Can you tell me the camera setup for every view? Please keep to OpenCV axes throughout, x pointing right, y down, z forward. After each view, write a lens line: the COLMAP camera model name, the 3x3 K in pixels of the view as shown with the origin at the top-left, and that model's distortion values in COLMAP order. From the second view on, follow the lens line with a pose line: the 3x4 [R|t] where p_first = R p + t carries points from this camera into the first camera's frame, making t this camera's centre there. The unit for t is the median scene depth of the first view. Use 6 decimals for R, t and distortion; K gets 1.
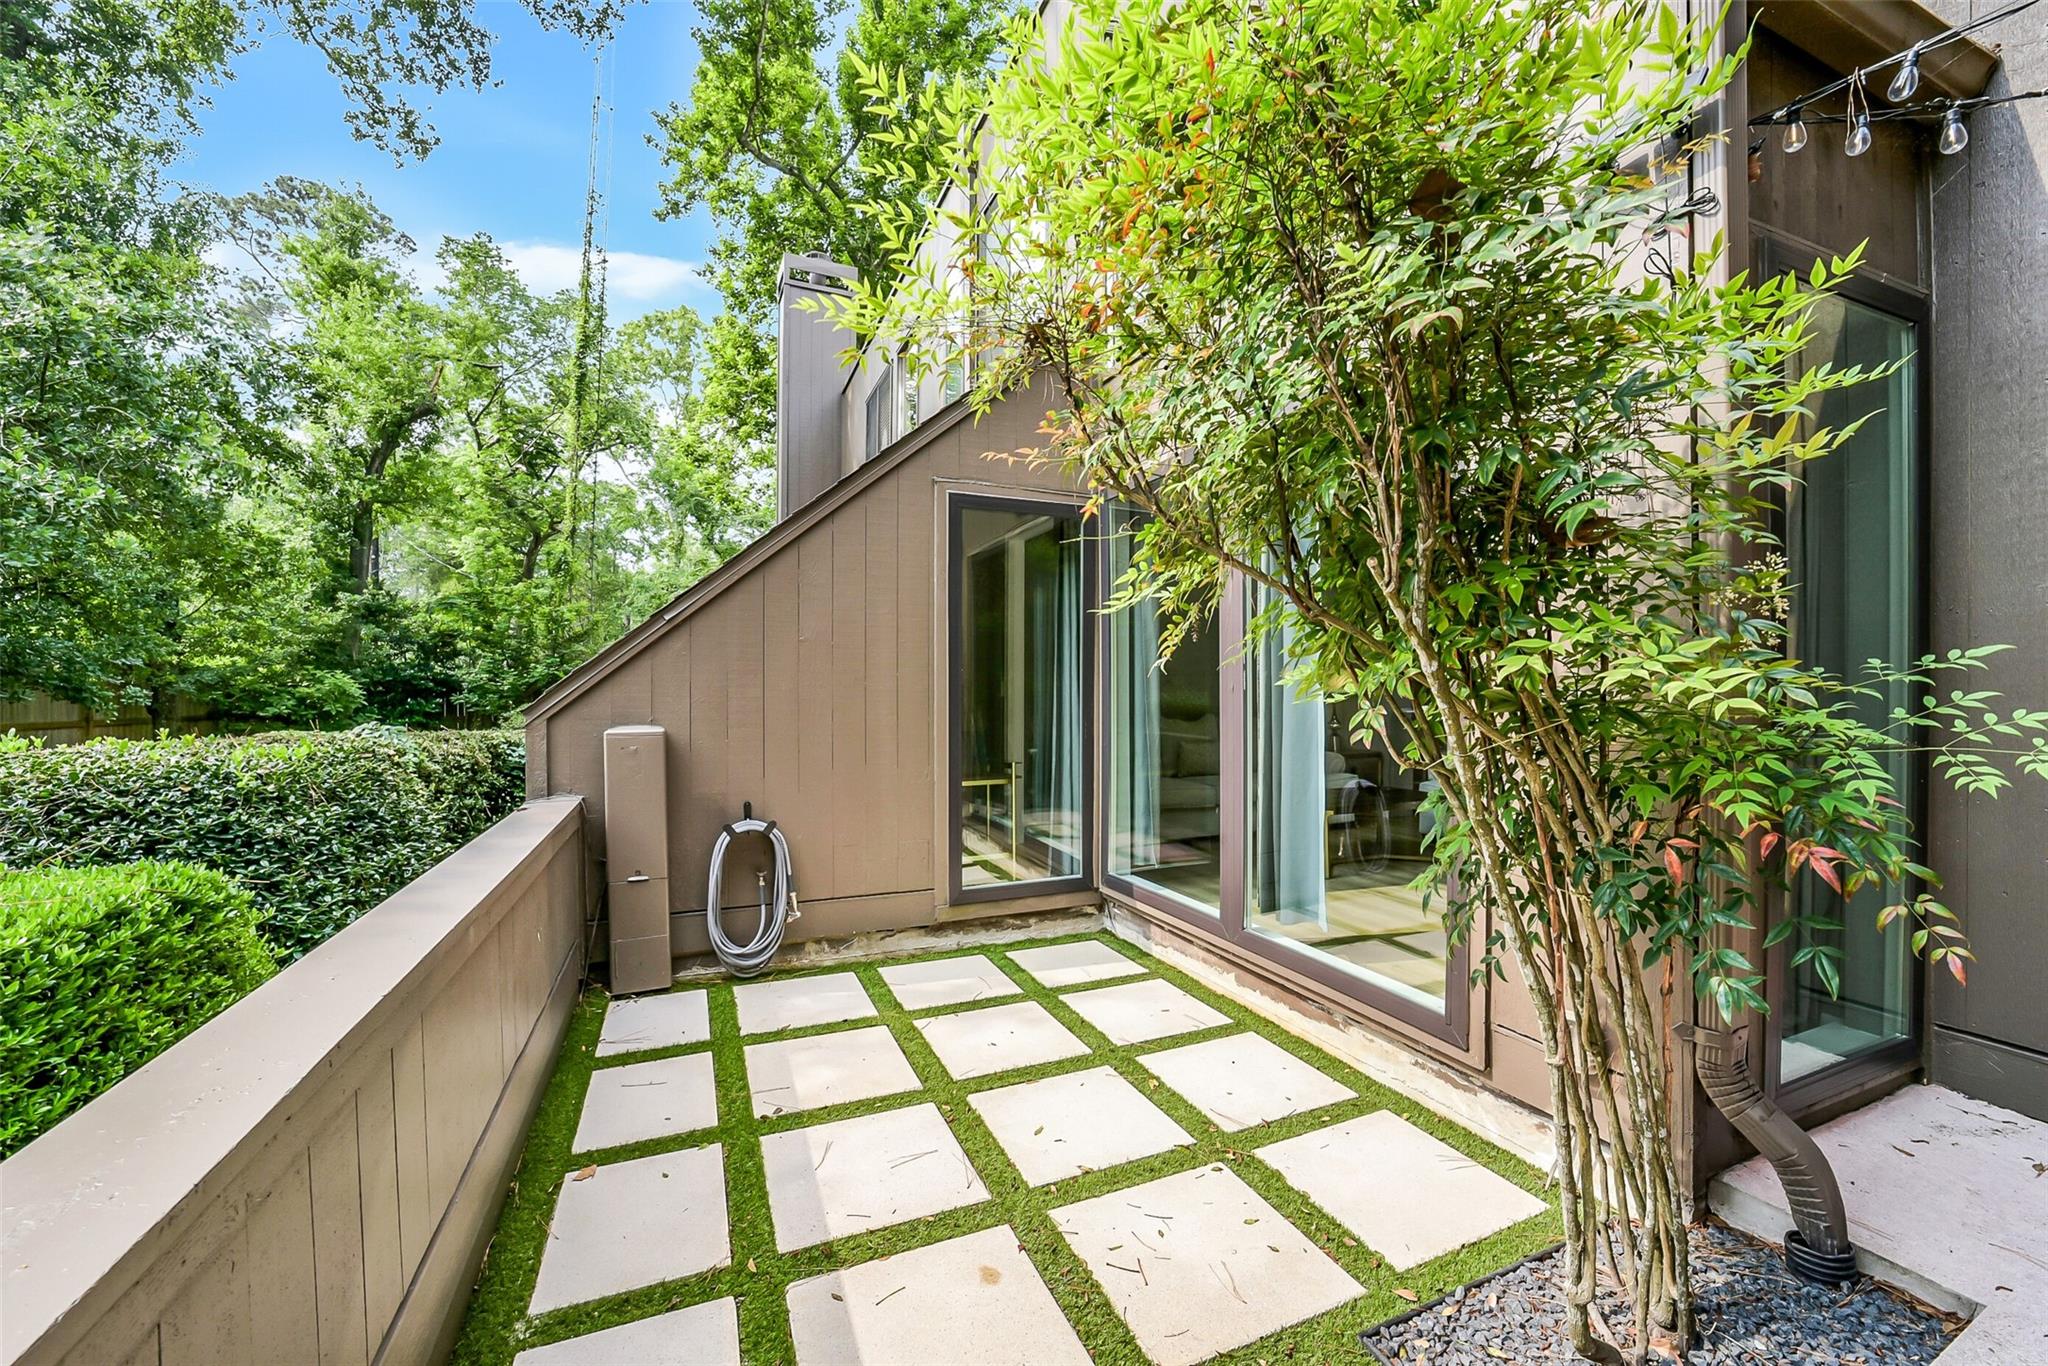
lens RADIAL K [[794.4, 0, 1027.7], [0, 794.4, 690.8], [0, 0, 1]] dist [-0.027692, 0.004631]
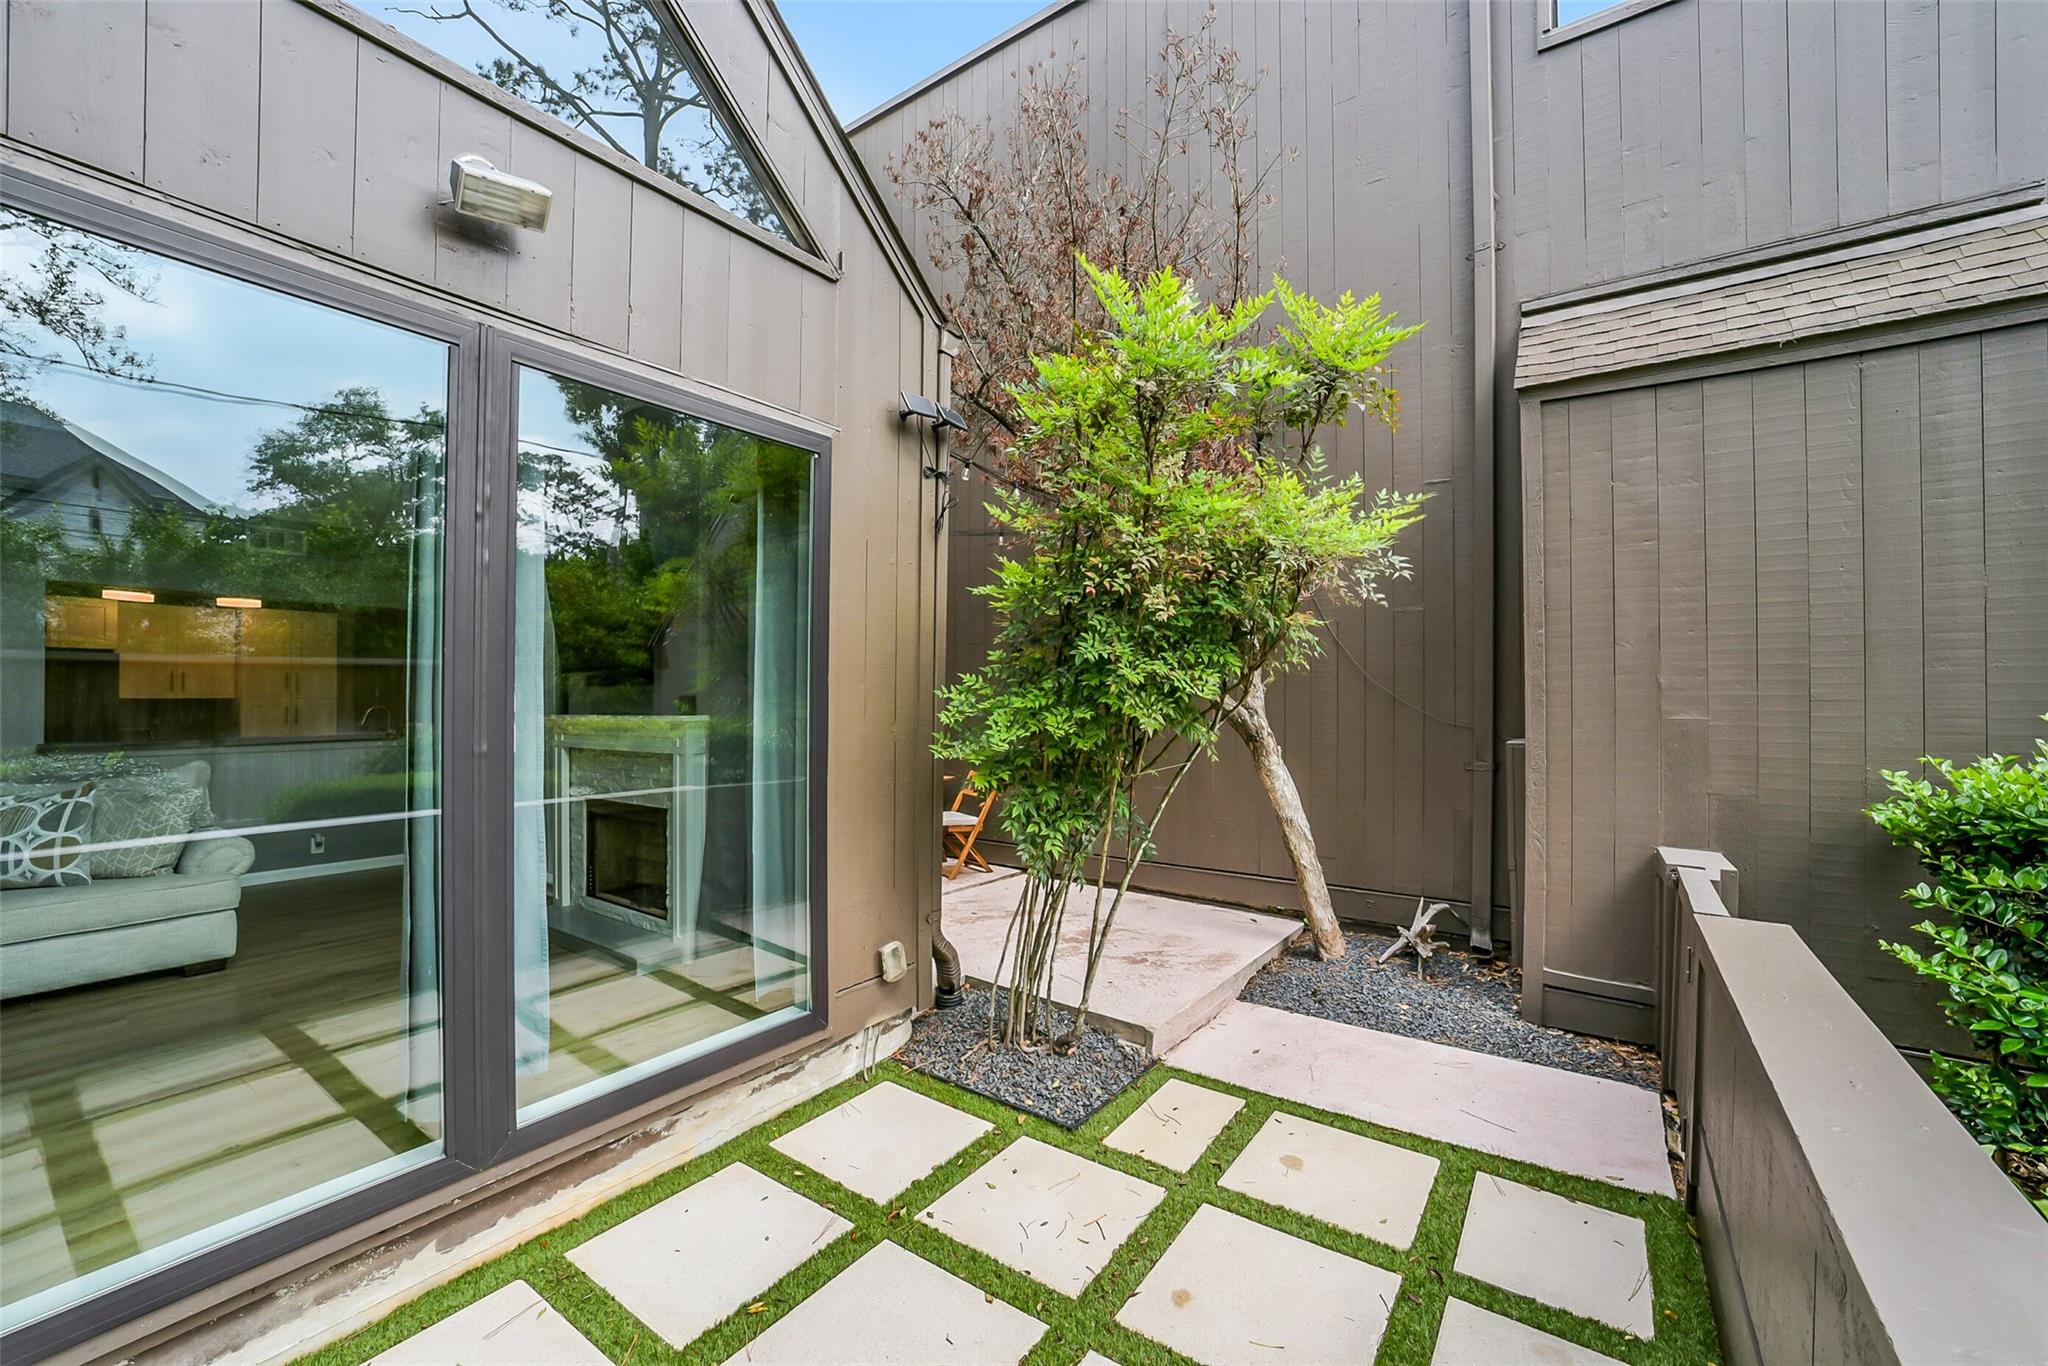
lens RADIAL K [[794.4, 0, 1038.0], [0, 794.4, 695.1], [0, 0, 1]] dist [-0.027692, 0.004631]
pose [[-0.527213, 0.005939, 0.849712, -0.661809], [0.001996, 0.999981, -0.005751, -0.057249], [-0.849731, -0.001336, -0.527215, 1.333582]]
